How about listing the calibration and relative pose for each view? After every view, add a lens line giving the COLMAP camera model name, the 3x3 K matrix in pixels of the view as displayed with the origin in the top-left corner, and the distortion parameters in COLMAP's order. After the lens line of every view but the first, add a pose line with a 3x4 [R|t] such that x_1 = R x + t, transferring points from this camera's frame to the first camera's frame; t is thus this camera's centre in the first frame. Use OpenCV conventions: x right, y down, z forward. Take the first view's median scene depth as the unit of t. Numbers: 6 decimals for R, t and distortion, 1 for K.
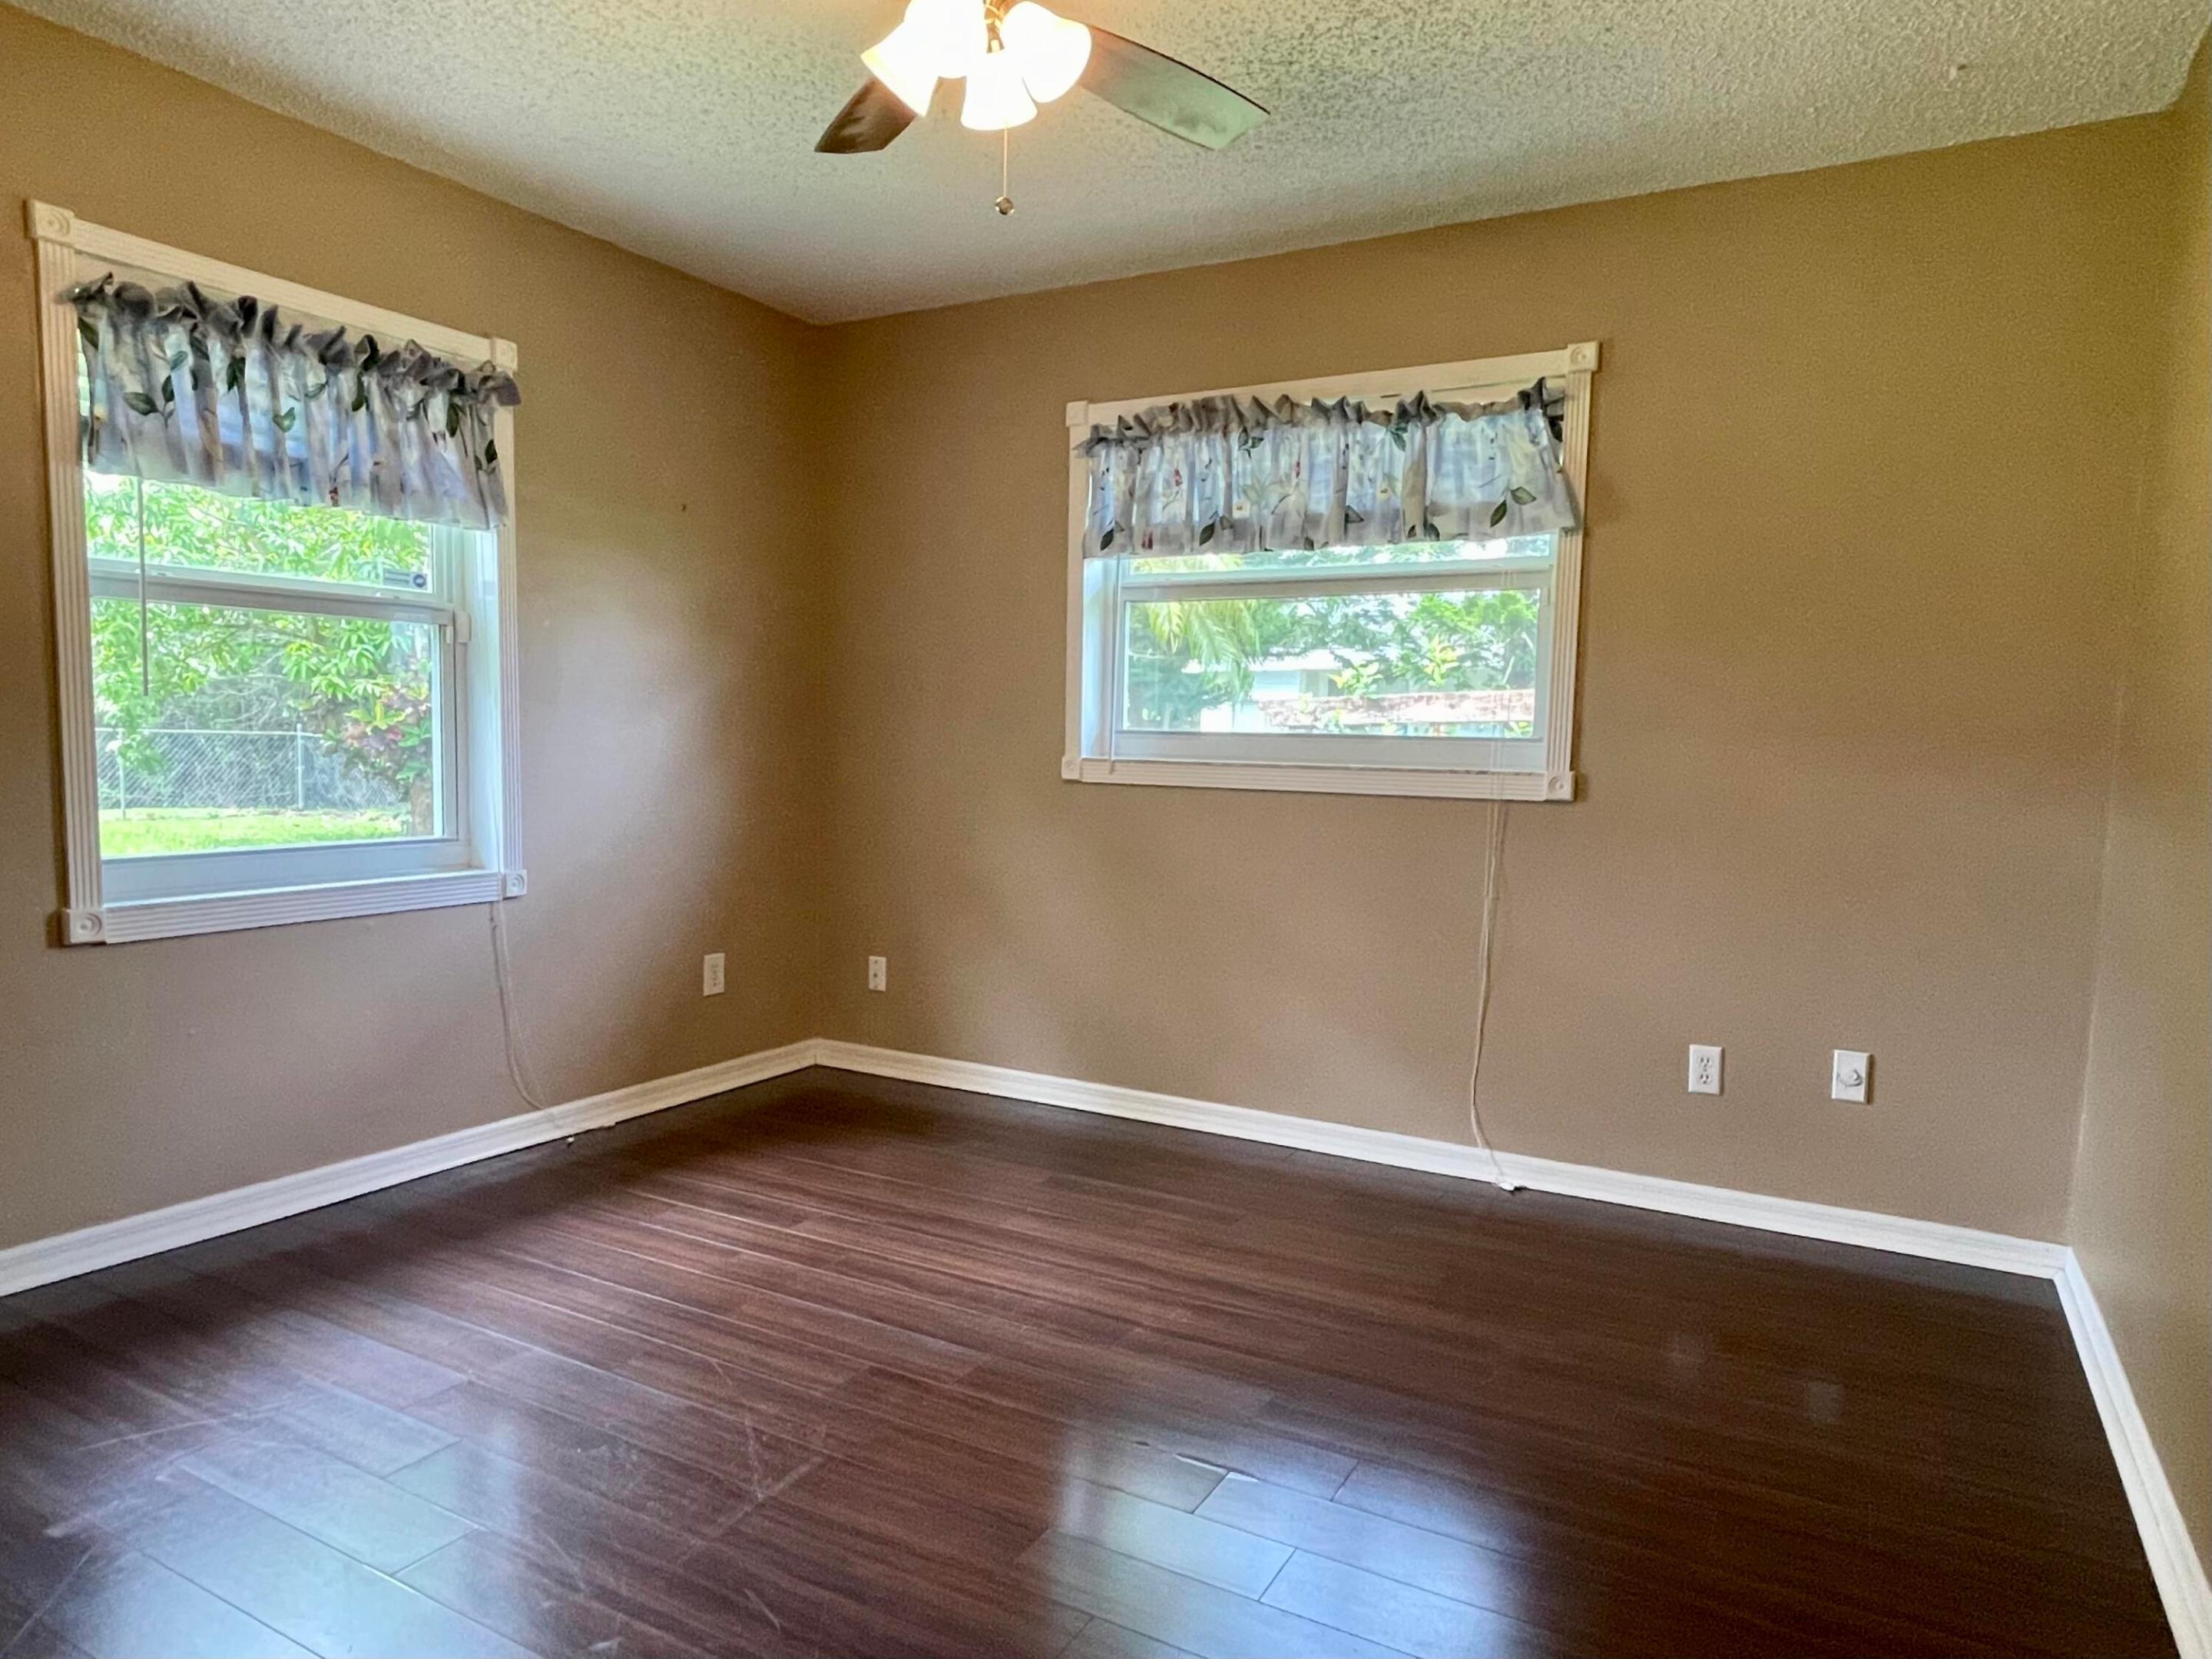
lens RADIAL K [[1239.3, 0, 1106.0], [0, 1239.3, 829.5], [0, 0, 1]] dist [-0.000602, 0.000166]
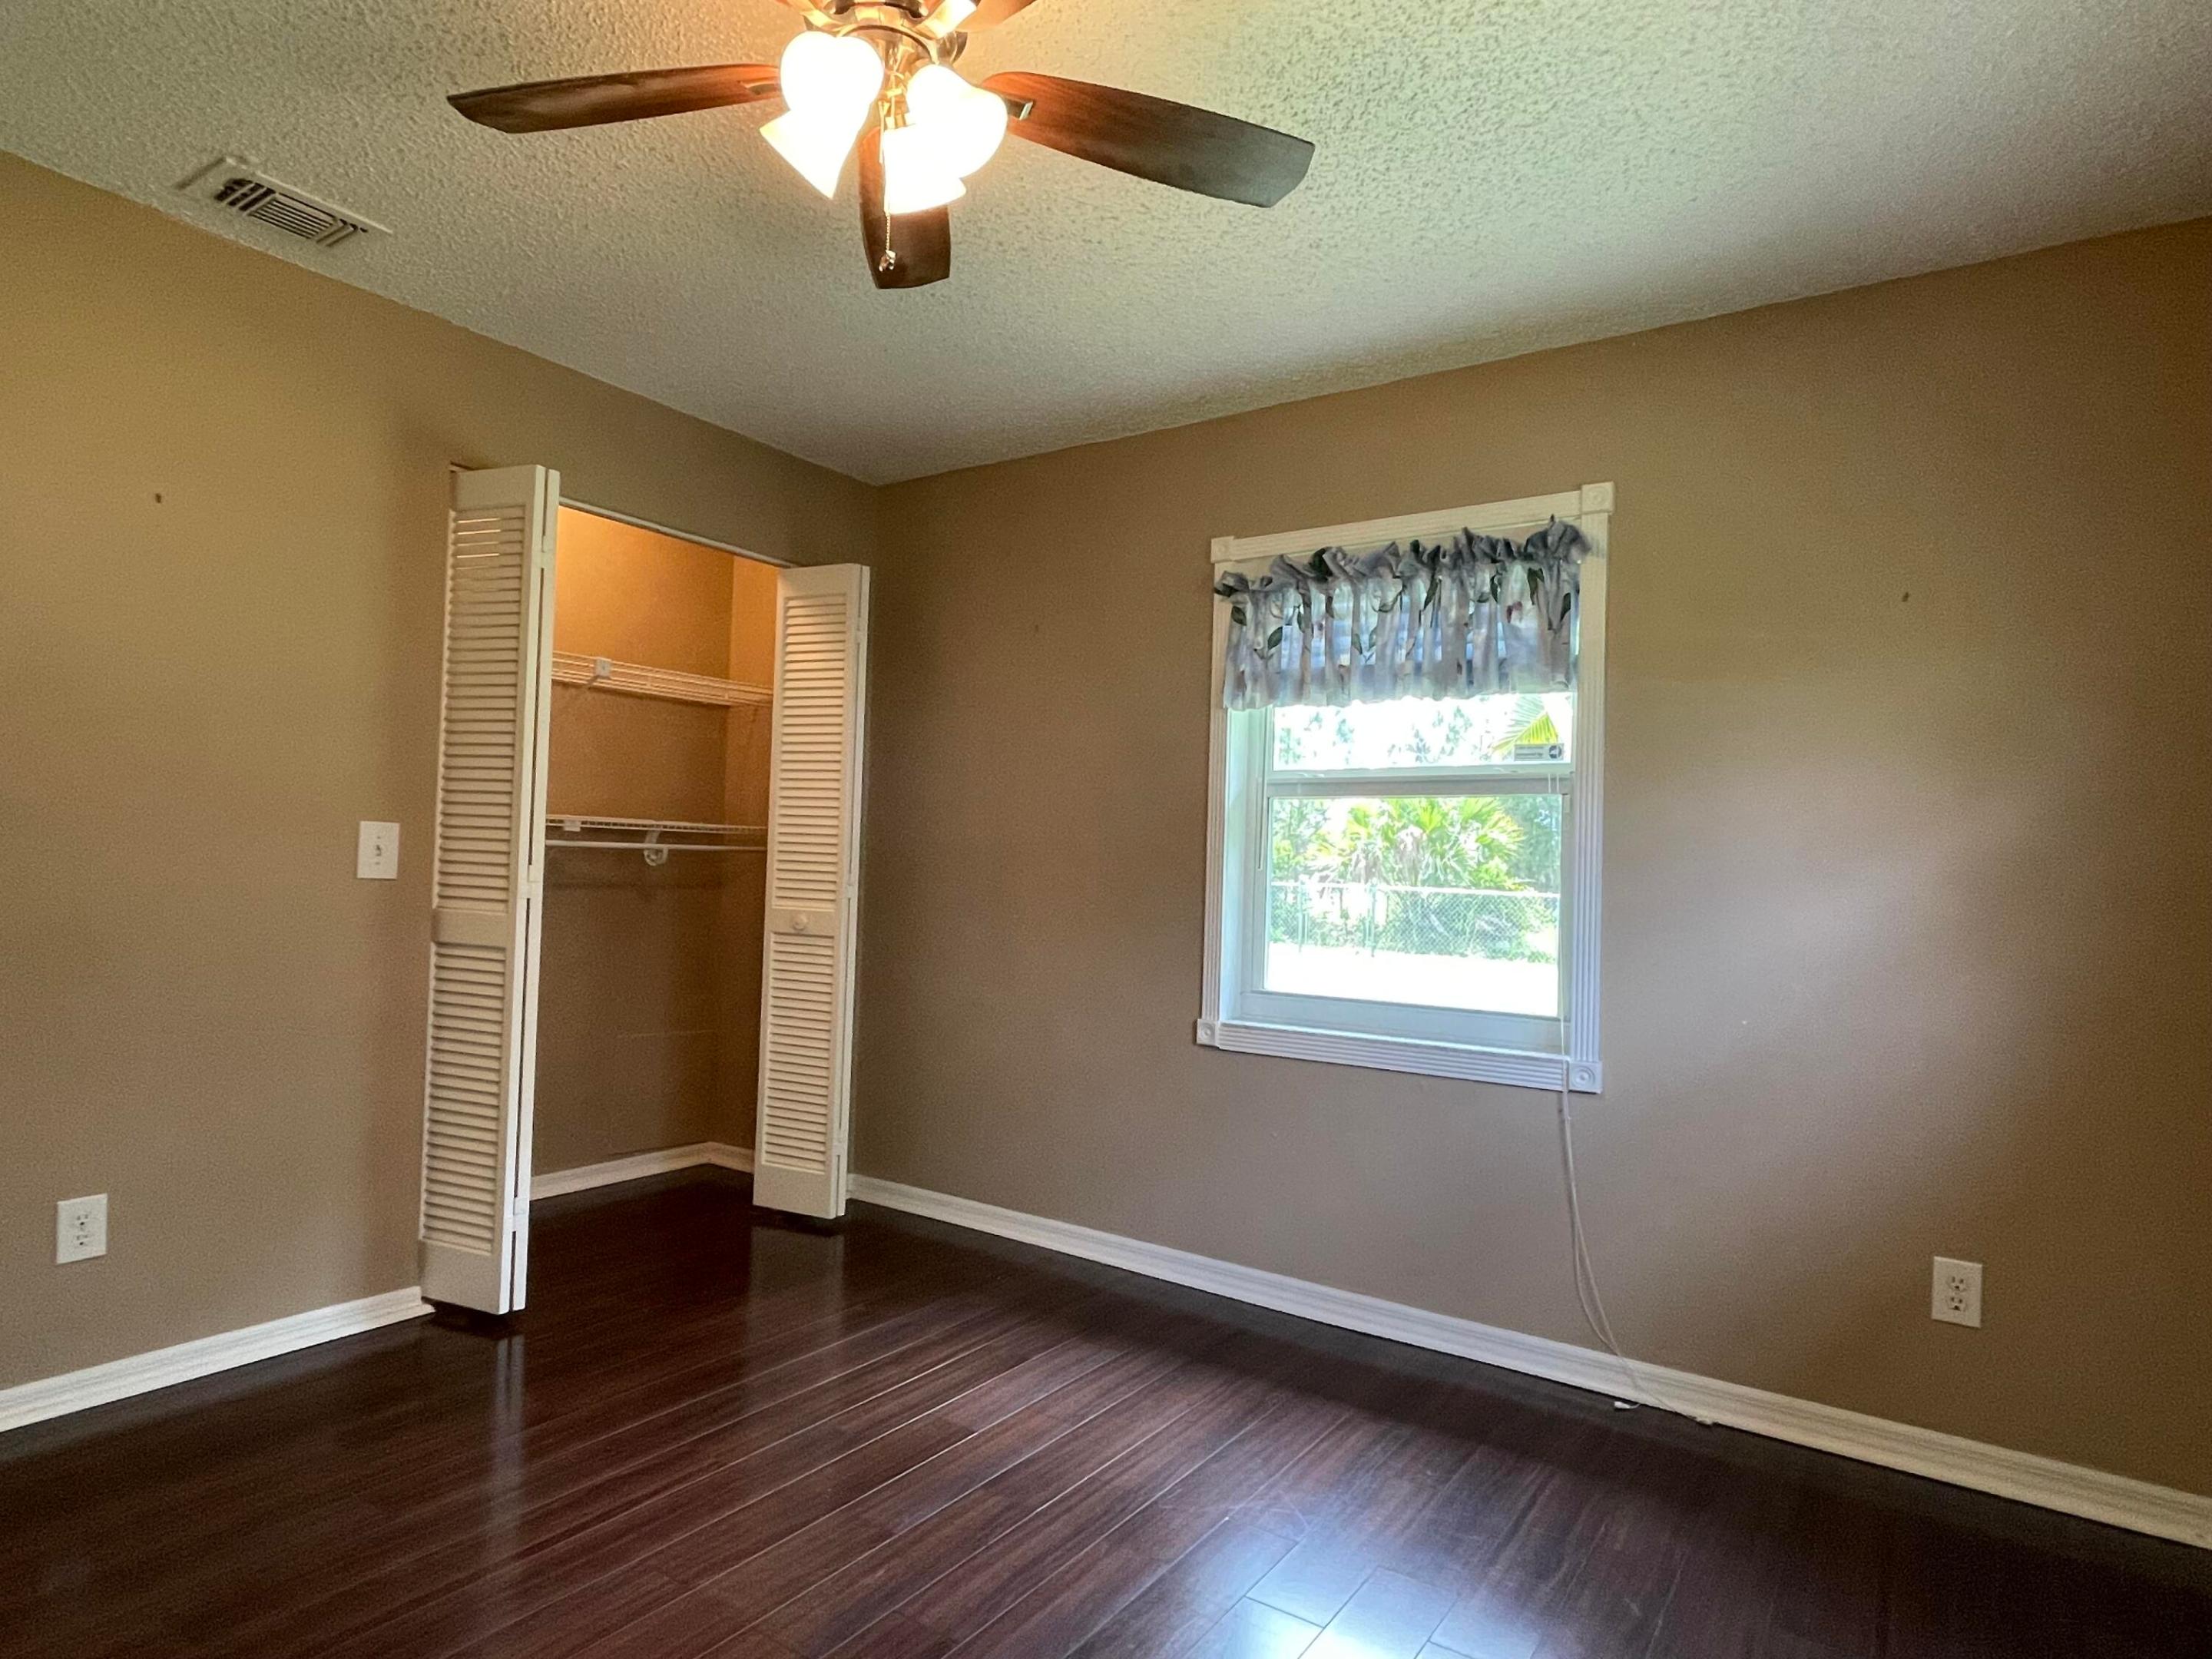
lens RADIAL K [[1243.5, 0, 1103.7], [0, 1243.5, 854.3], [0, 0, 1]] dist [0.002278, 0.000496]
pose [[-0.037480, -0.042998, -0.998372, 0.474892], [-0.113595, 0.992781, -0.038492, -0.044476], [0.992820, 0.111967, -0.042094, 0.749560]]
